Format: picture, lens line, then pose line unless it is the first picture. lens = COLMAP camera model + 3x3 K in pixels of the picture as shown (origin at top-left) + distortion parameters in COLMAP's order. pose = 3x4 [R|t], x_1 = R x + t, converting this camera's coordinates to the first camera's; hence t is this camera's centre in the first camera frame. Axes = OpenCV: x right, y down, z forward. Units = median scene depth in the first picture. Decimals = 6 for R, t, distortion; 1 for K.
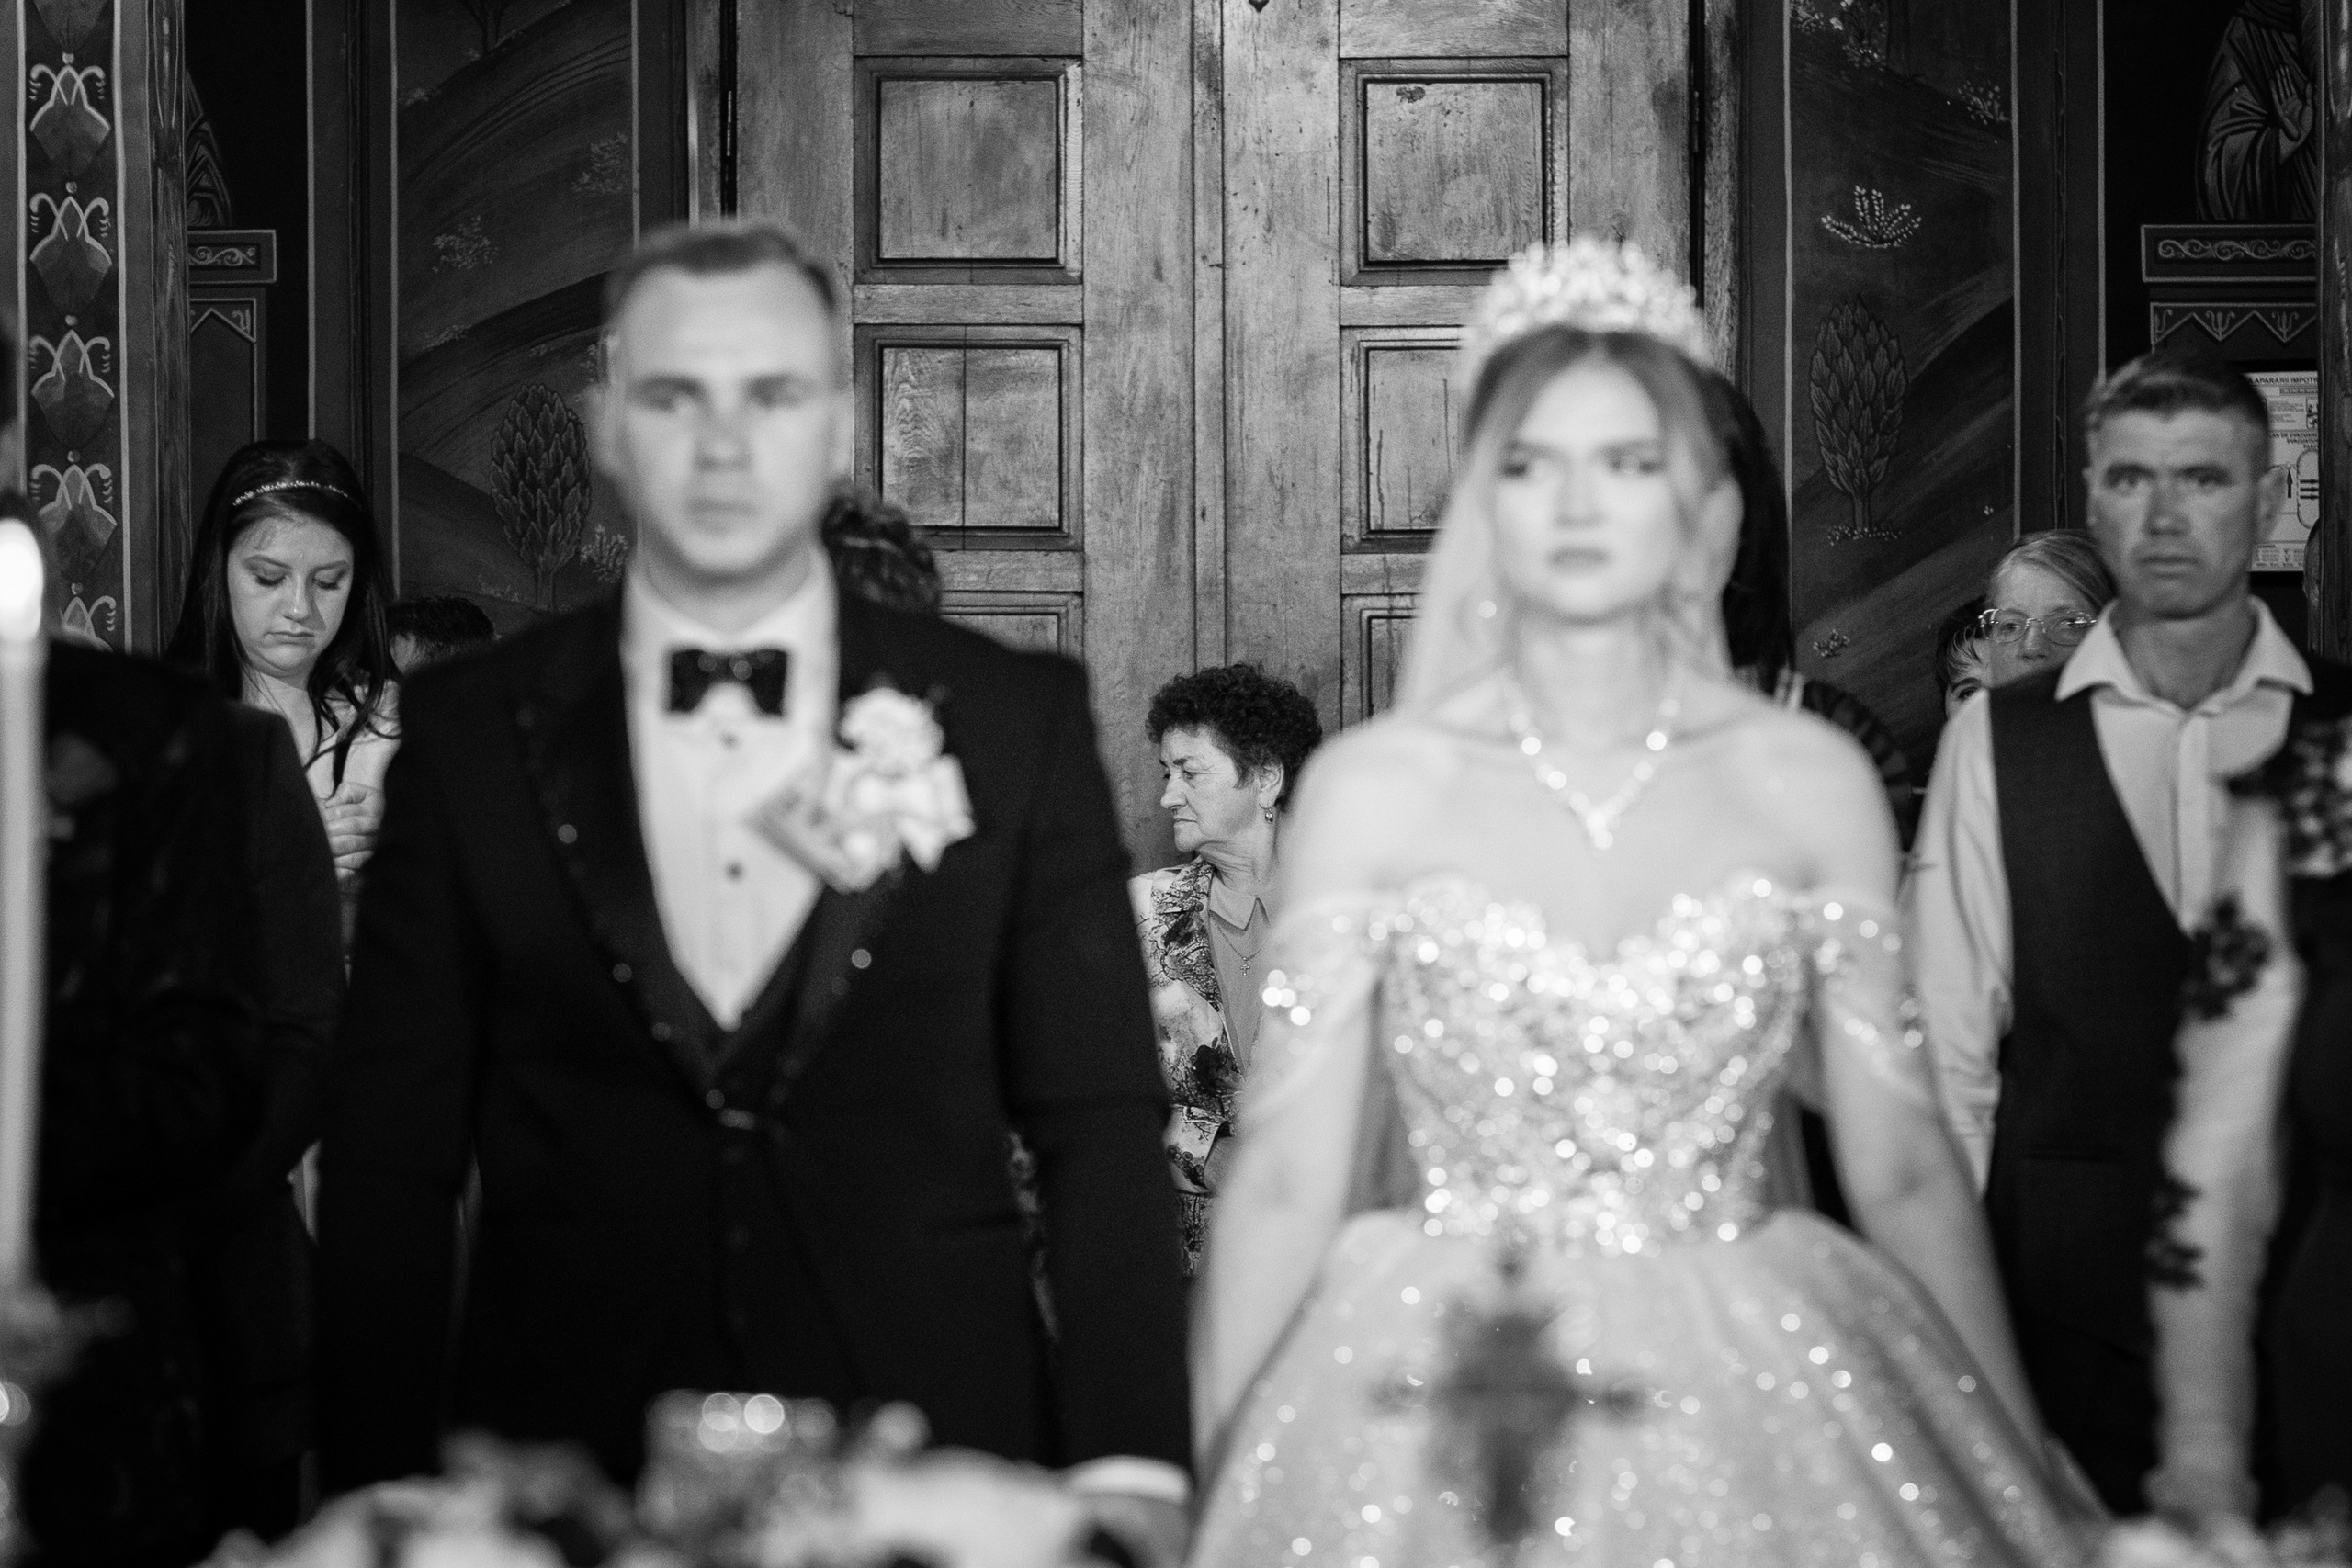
lens RADIAL K [[8920.5, 0, 1176.0], [0, 8920.5, 784.0], [0, 0, 1]] dist [-0.284110, 0.403480]
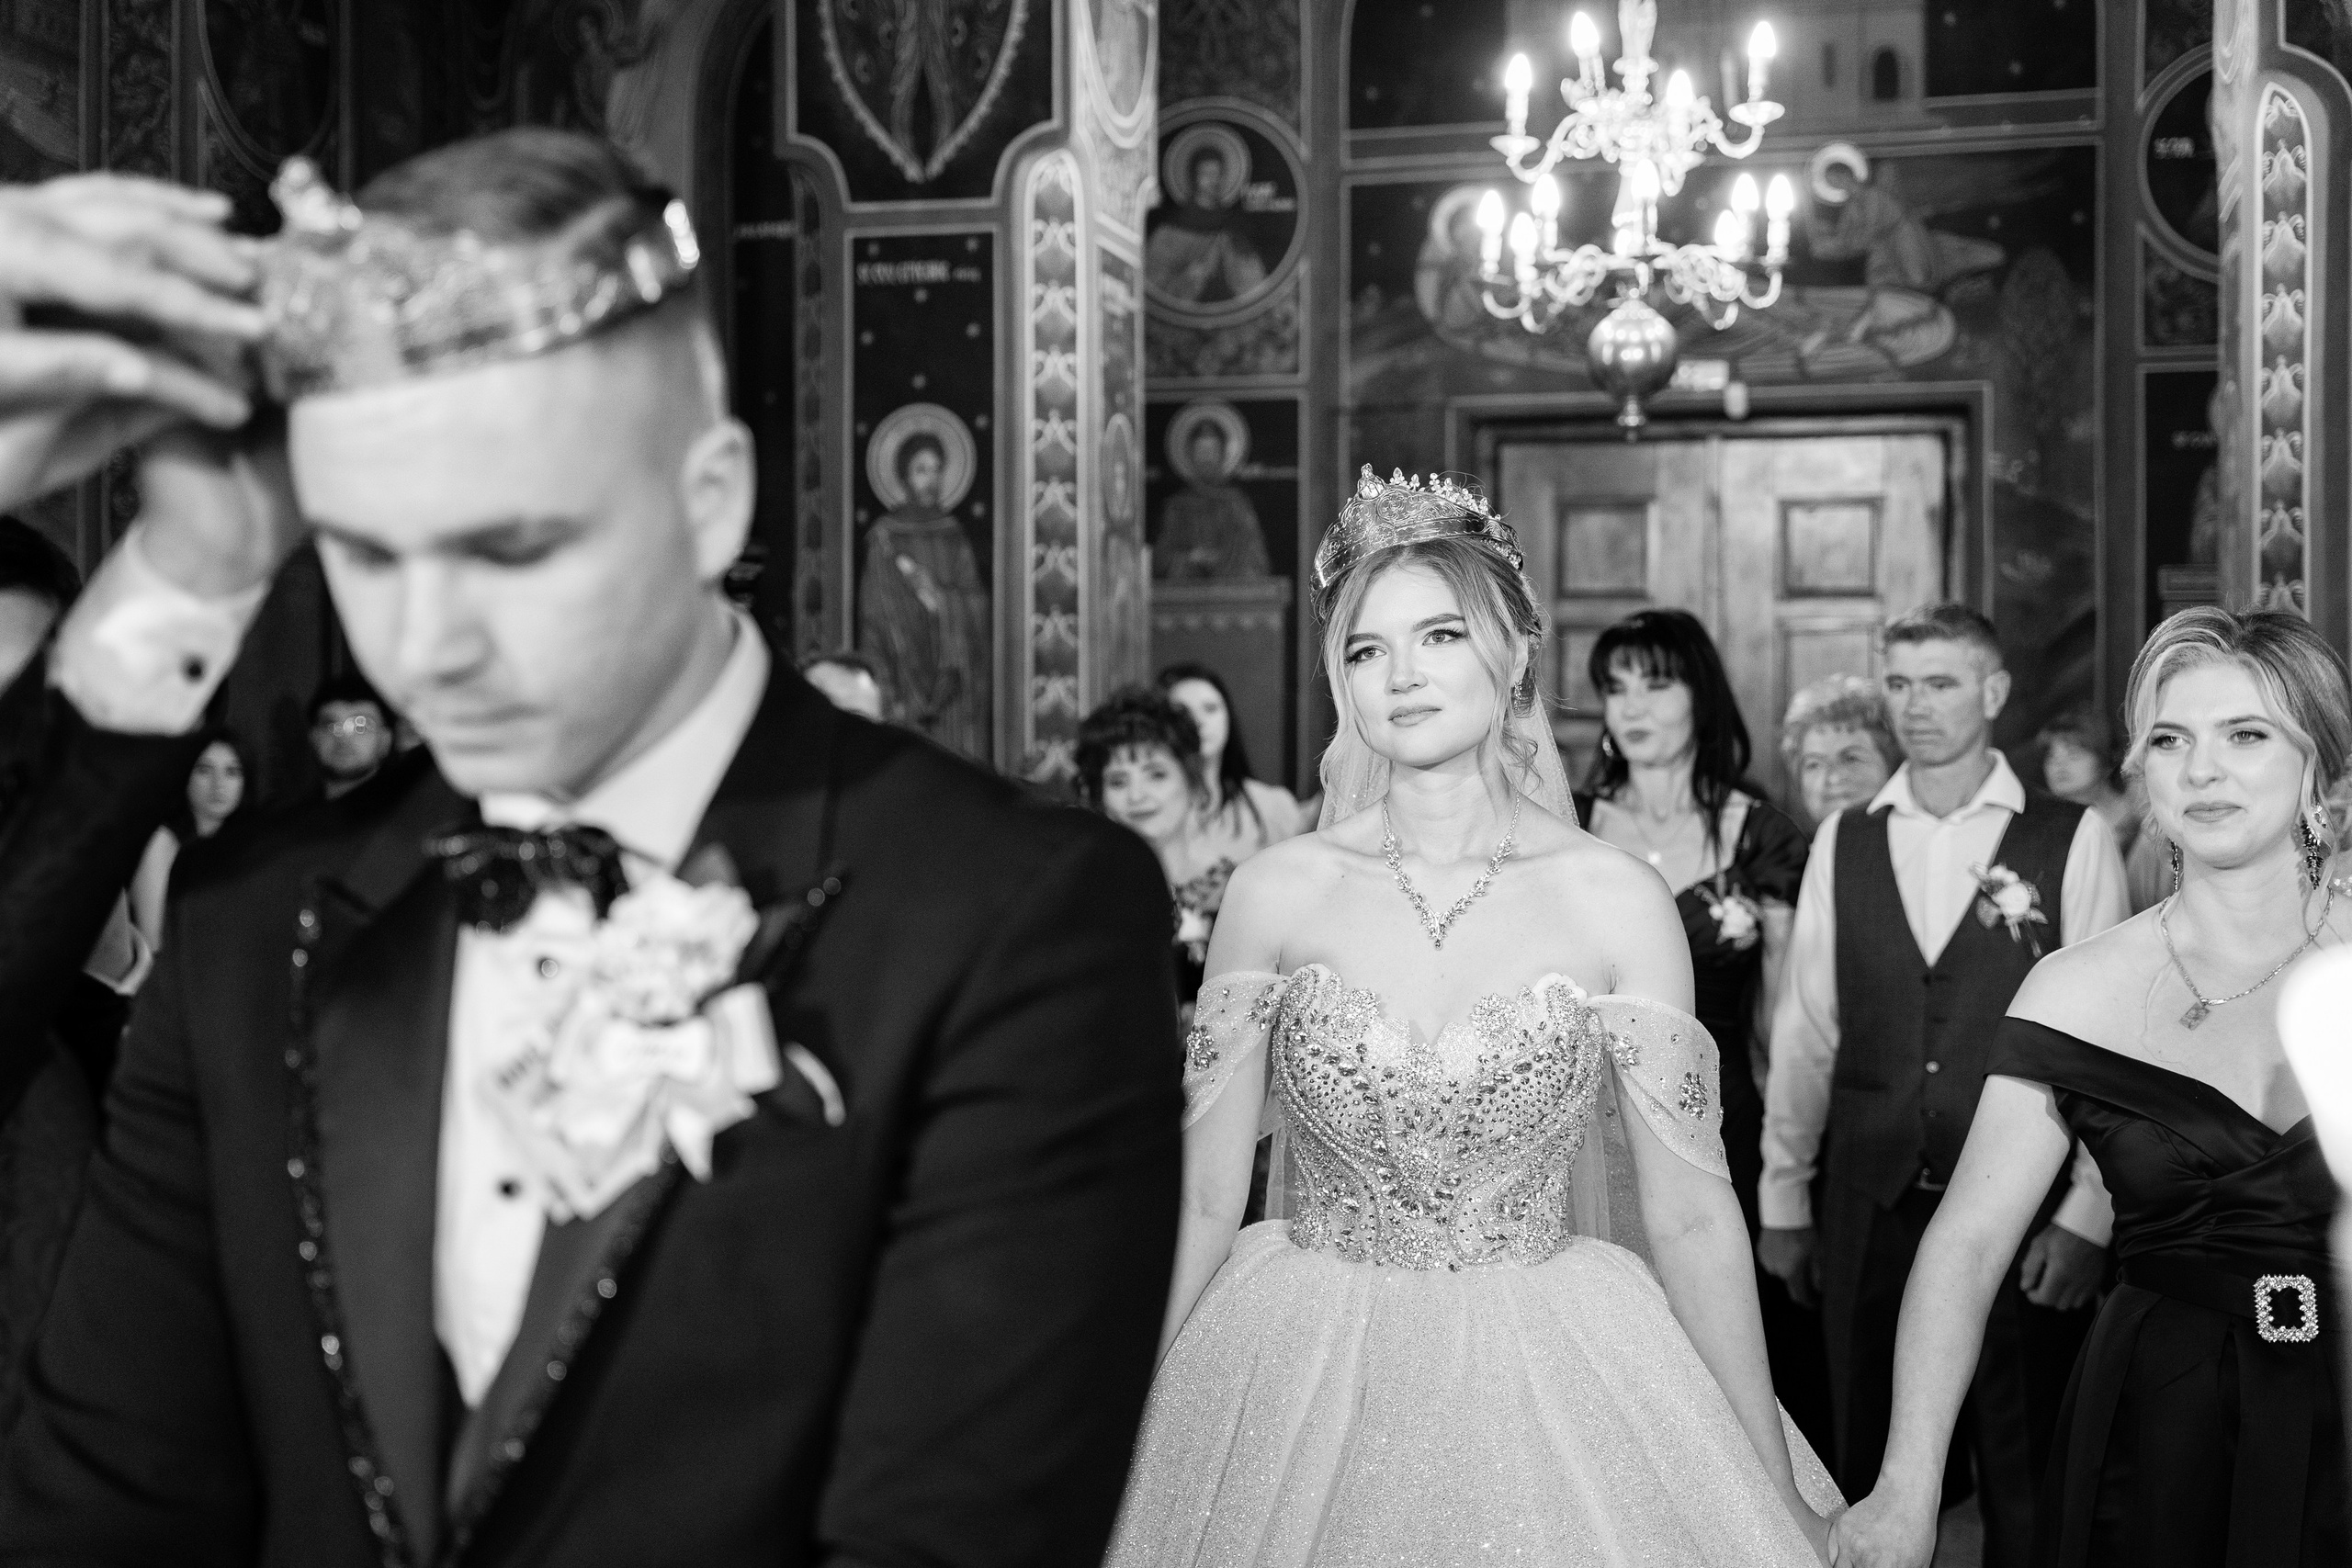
lens RADIAL K [[2982.8, 0, 1176.0], [0, 2982.8, 784.0], [0, 0, 1]] dist [0.047817, -0.082670]
pose [[0.970632, 0.007558, -0.240451, 0.052952], [-0.008901, 0.999950, -0.004499, -0.006608], [0.240405, 0.006507, 0.970651, 0.254785]]
